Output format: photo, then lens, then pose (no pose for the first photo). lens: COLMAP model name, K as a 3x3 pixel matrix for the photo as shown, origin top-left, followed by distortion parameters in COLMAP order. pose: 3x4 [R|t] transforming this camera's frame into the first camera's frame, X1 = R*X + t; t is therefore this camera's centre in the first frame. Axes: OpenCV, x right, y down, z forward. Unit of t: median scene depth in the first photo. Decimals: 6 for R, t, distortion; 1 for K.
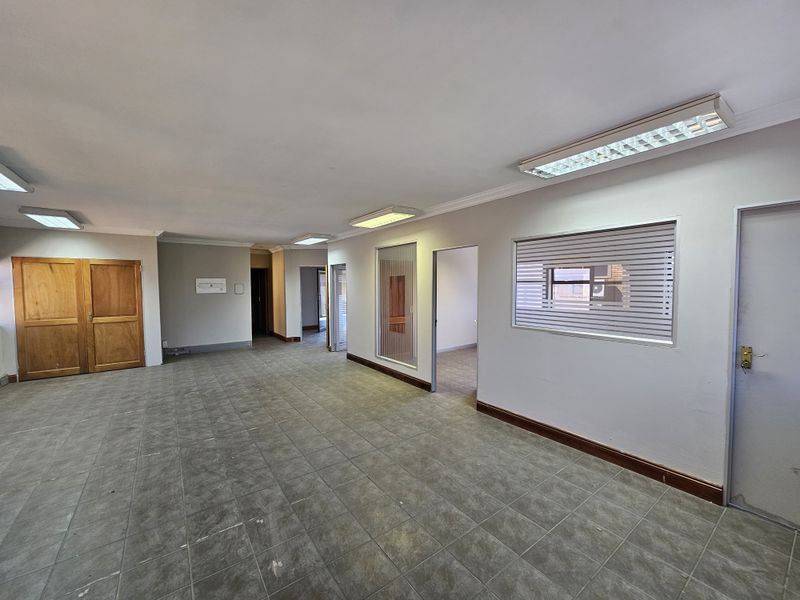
lens RADIAL K [[326.0, 0, 397.7], [0, 326.0, 295.4], [0, 0, 1]] dist [-0.002052, -0.000255]
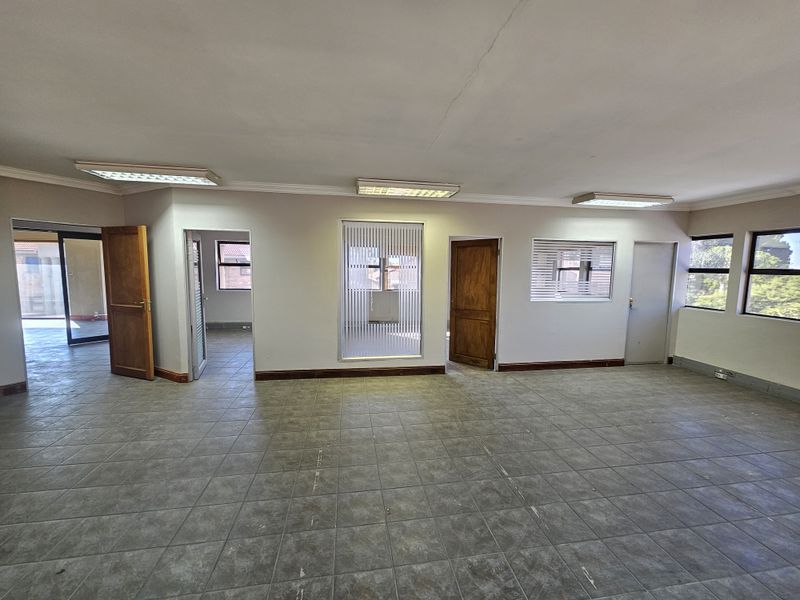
lens RADIAL K [[326.0, 0, 398.3], [0, 326.0, 303.2], [0, 0, 1]] dist [-0.002052, -0.000255]
pose [[0.451949, -0.085840, 0.887904, -1.181809], [0.013609, 0.995907, 0.089355, -0.030076], [-0.891940, -0.028300, 0.451267, 0.915764]]
